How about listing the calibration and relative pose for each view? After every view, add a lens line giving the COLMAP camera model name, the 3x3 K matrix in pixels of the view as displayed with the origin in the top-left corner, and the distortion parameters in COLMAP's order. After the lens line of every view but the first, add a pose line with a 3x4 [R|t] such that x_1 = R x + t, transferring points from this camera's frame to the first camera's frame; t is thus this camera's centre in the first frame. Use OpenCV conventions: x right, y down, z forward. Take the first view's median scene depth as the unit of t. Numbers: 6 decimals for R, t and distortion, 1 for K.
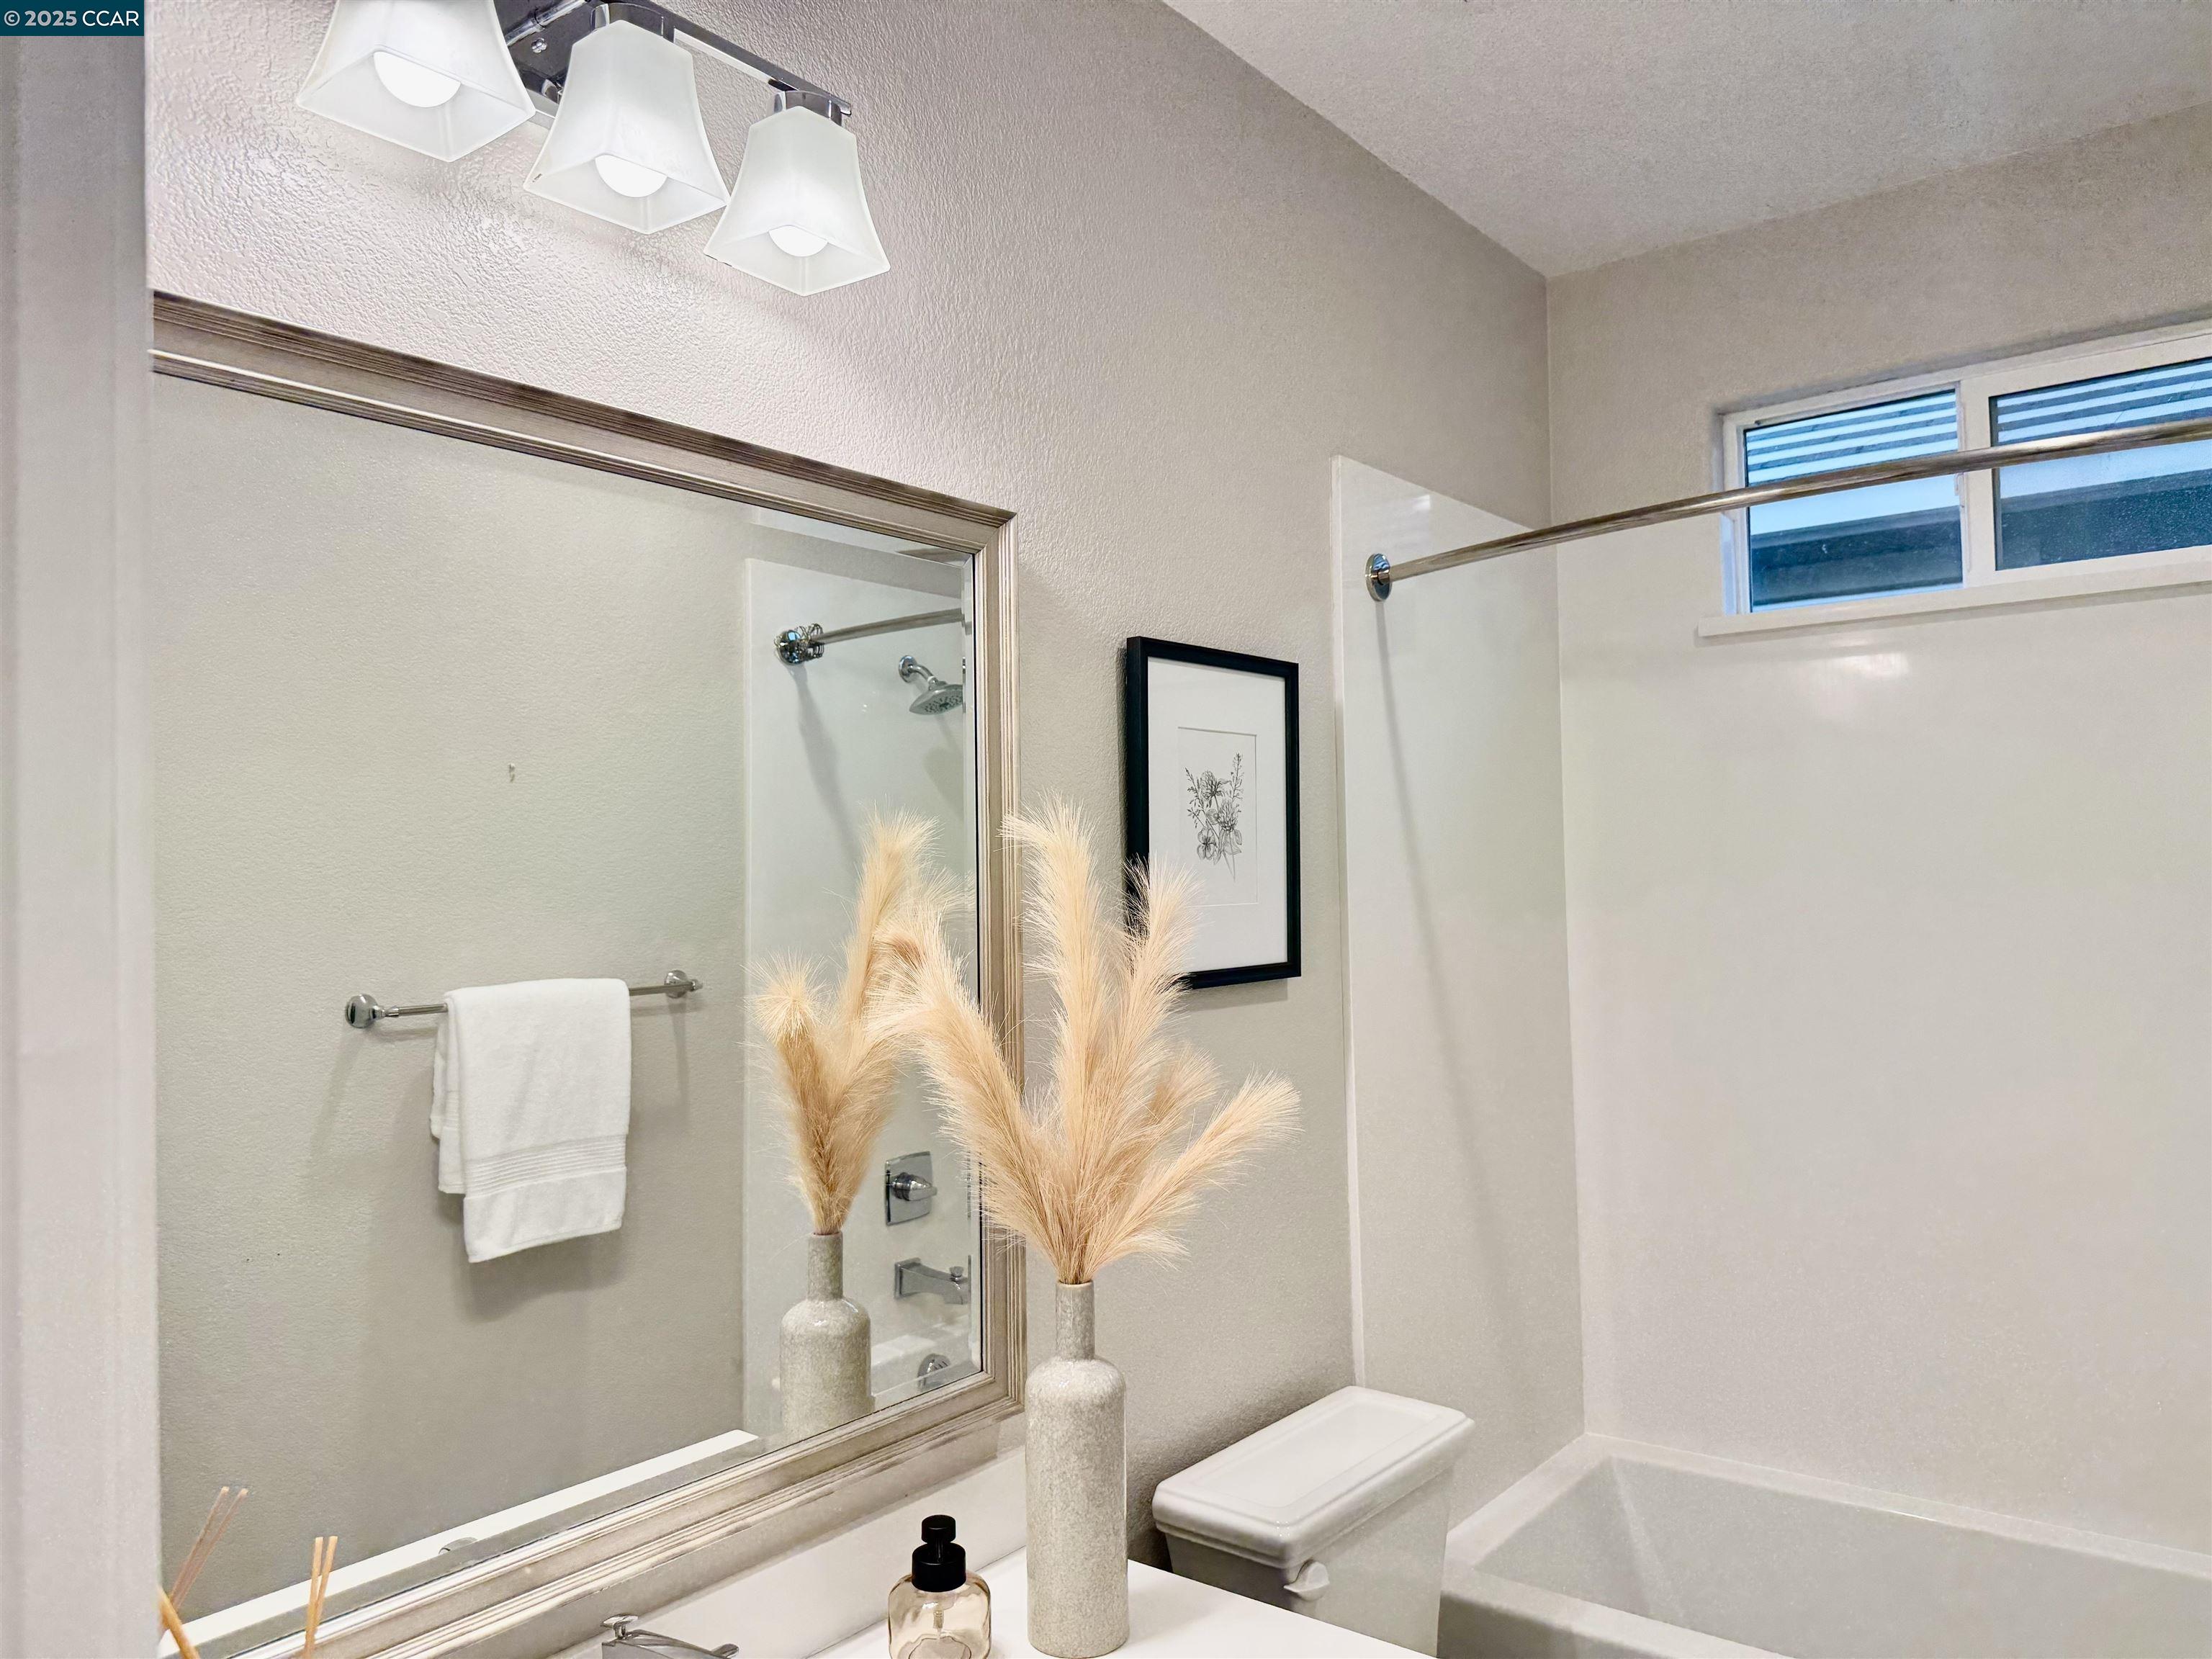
lens RADIAL K [[1545.8, 0, 1099.9], [0, 1545.8, 829.4], [0, 0, 1]] dist [0.196494, -0.439052]
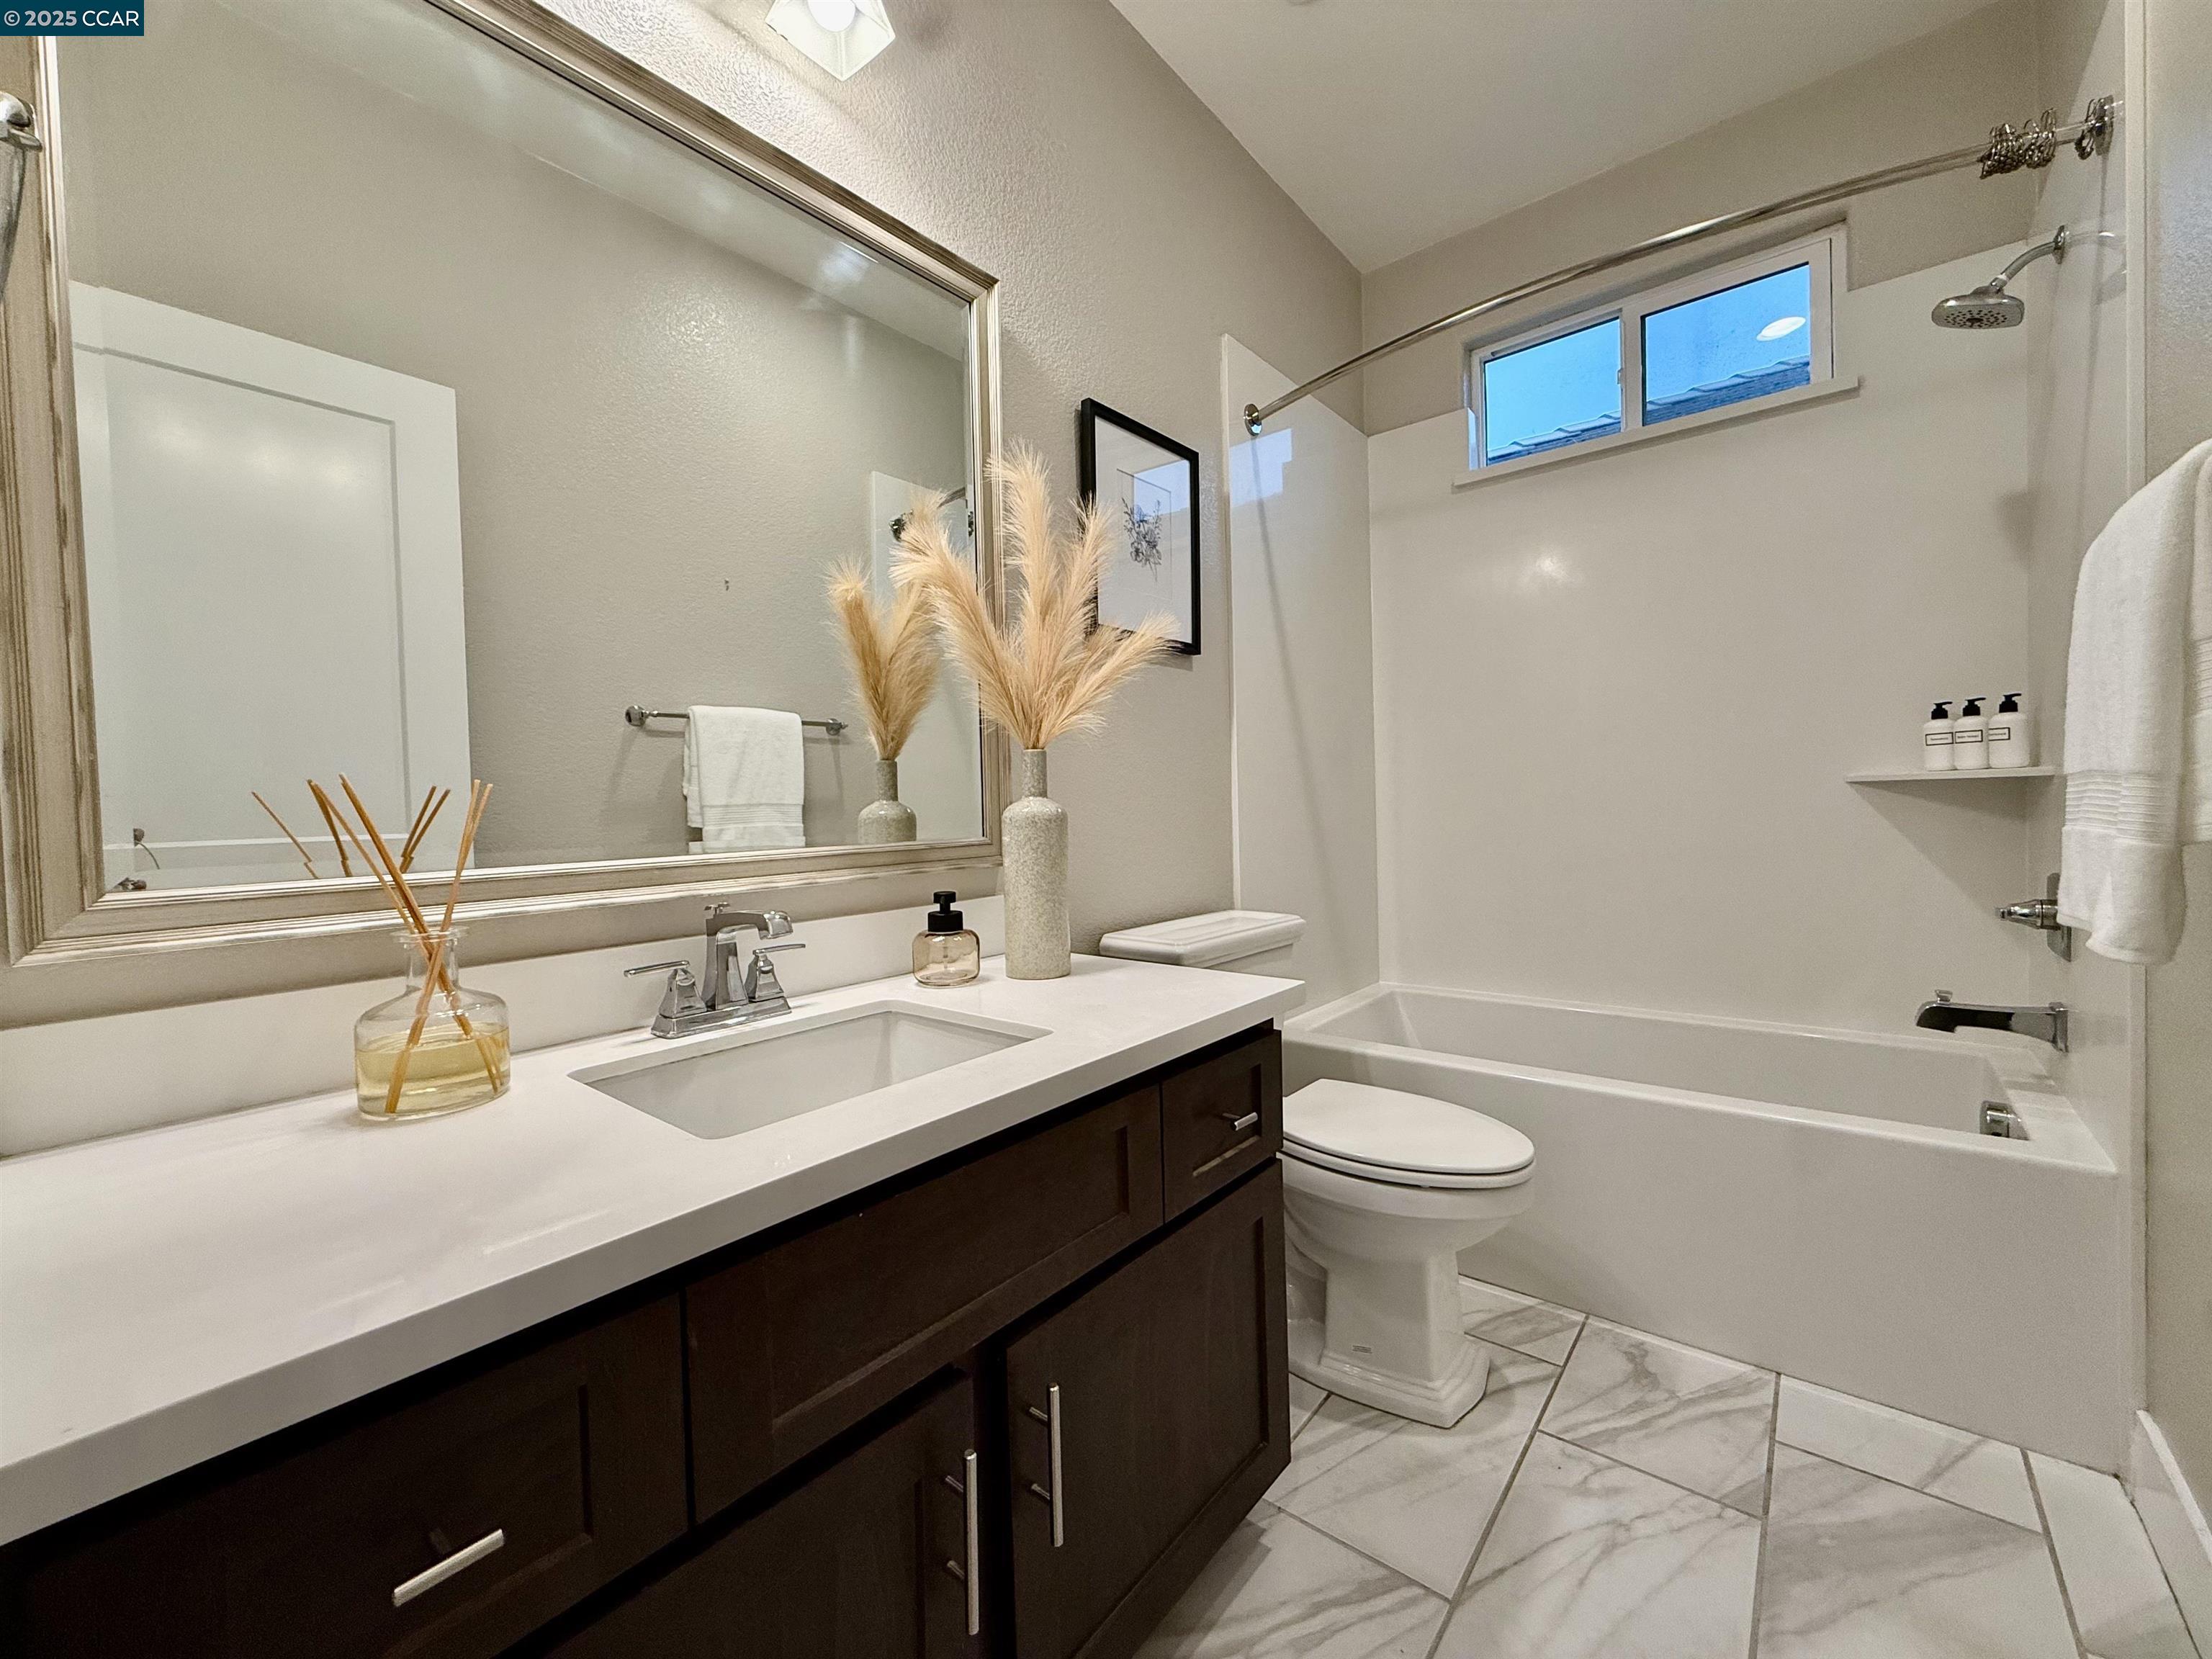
lens RADIAL K [[882.0, 0, 1101.7], [0, 882.0, 825.5], [0, 0, 1]] dist [-0.001083, 0.000407]
pose [[0.999715, -0.006856, -0.022883, 0.050877], [0.008015, 0.998669, 0.050956, 0.233488], [0.022503, -0.051125, 0.998439, 0.101275]]
